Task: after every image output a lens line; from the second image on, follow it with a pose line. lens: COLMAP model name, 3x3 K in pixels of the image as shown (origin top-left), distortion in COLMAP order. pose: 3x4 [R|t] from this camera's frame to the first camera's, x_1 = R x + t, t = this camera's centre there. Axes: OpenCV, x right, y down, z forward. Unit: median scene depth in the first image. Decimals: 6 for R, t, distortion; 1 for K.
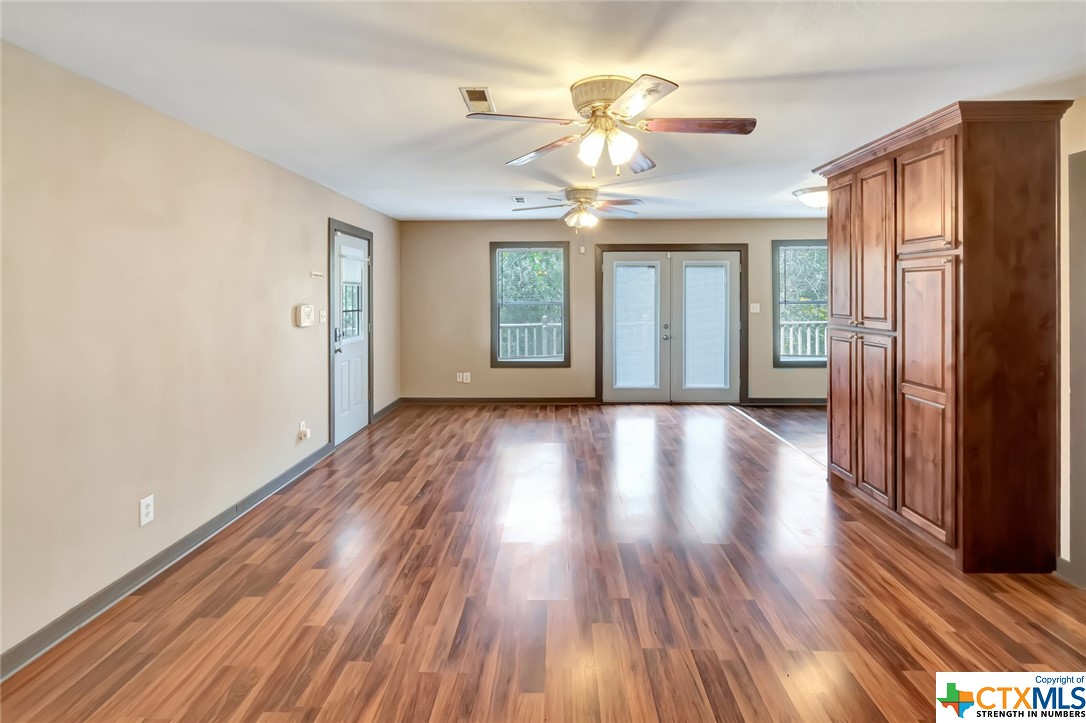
lens RADIAL K [[530.5, 0, 558.0], [0, 530.5, 275.2], [0, 0, 1]] dist [0.002854, -0.002313]
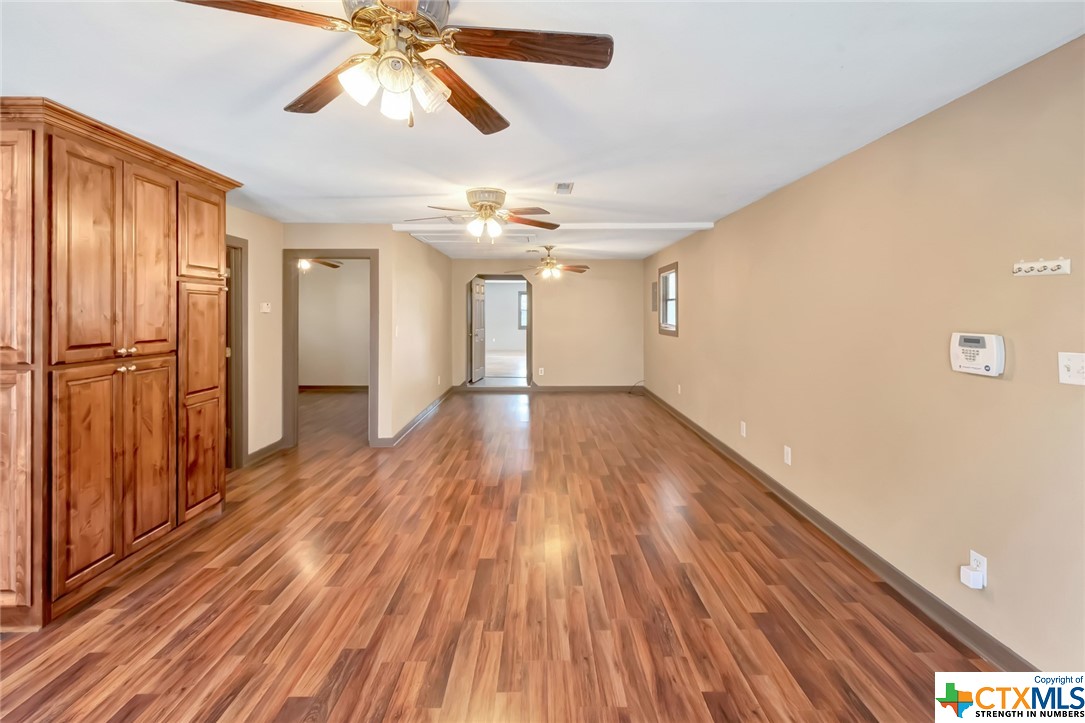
lens RADIAL K [[482.6, 0, 546.3], [0, 482.6, 304.1], [0, 0, 1]] dist [0.007799, -0.002781]
pose [[-0.999973, 0.004881, 0.005482, -0.077237], [0.004632, 0.999001, -0.044443, 0.056813], [-0.005693, -0.044416, -0.998997, 1.806759]]
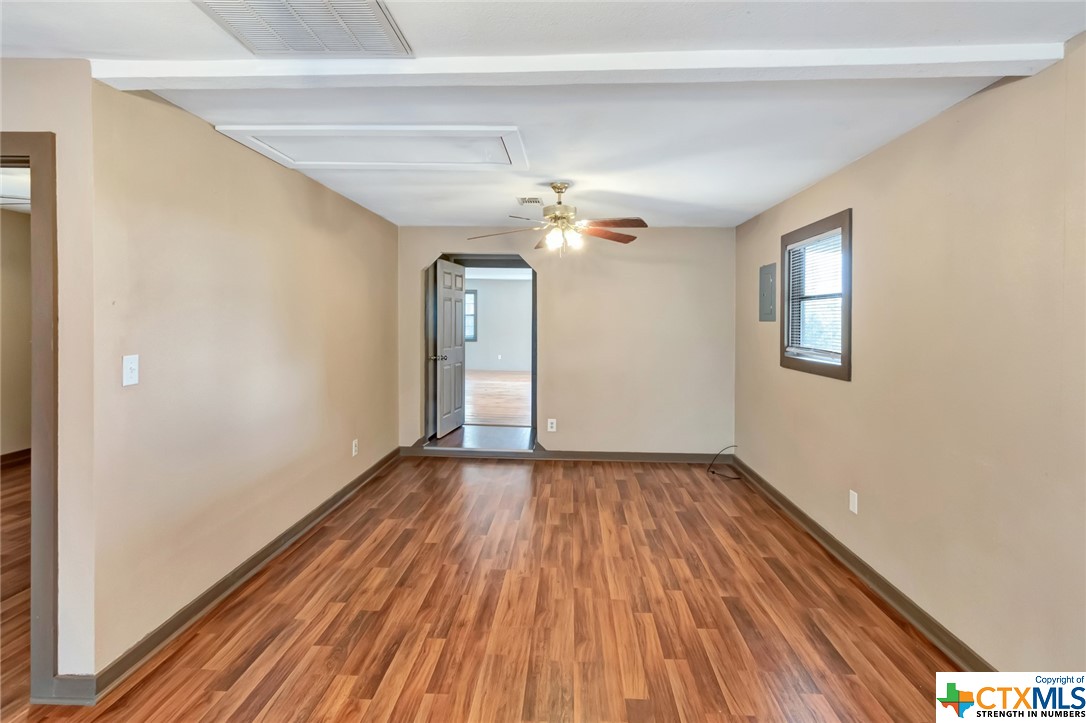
lens RADIAL K [[558.7, 0, 541.2], [0, 558.7, 324.2], [0, 0, 1]] dist [0.005052, 0.001132]
pose [[-0.997880, -0.003119, 0.065006, -0.116175], [-0.004368, 0.999809, -0.019067, 0.025901], [-0.064934, -0.019310, -0.997703, 0.854462]]
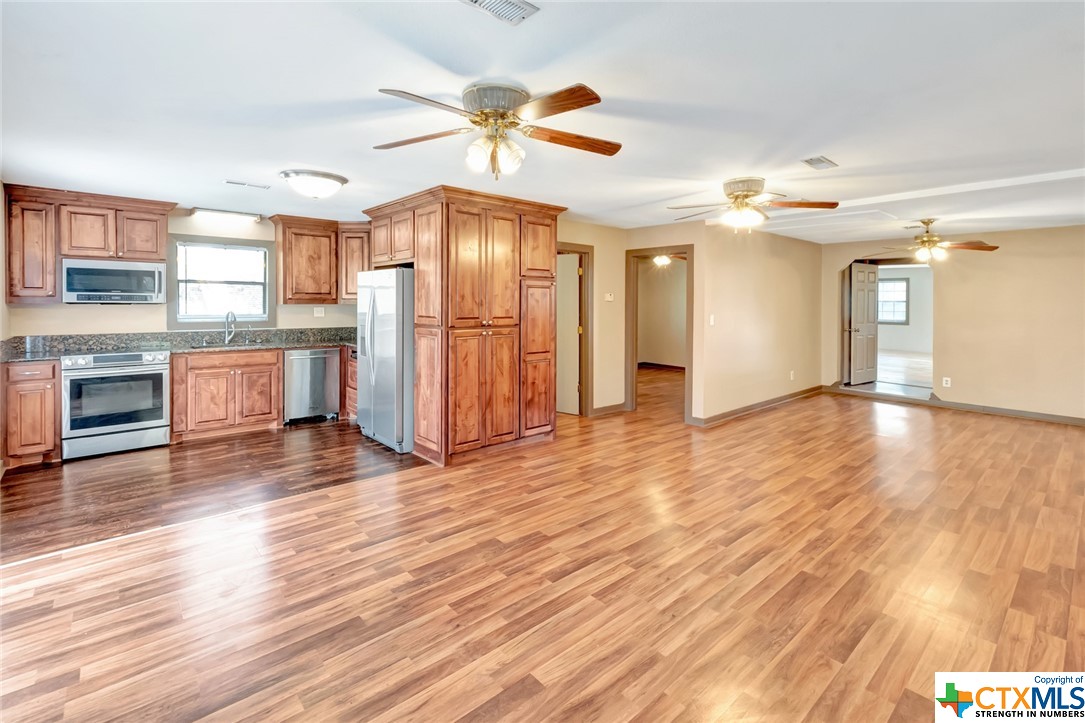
lens RADIAL K [[482.6, 0, 549.3], [0, 482.6, 302.3], [0, 0, 1]] dist [0.007799, -0.002781]
pose [[-0.663121, -0.004175, 0.748500, -0.468530], [-0.028470, 0.999402, -0.019648, 0.060020], [-0.747970, -0.034338, -0.662843, 1.768450]]
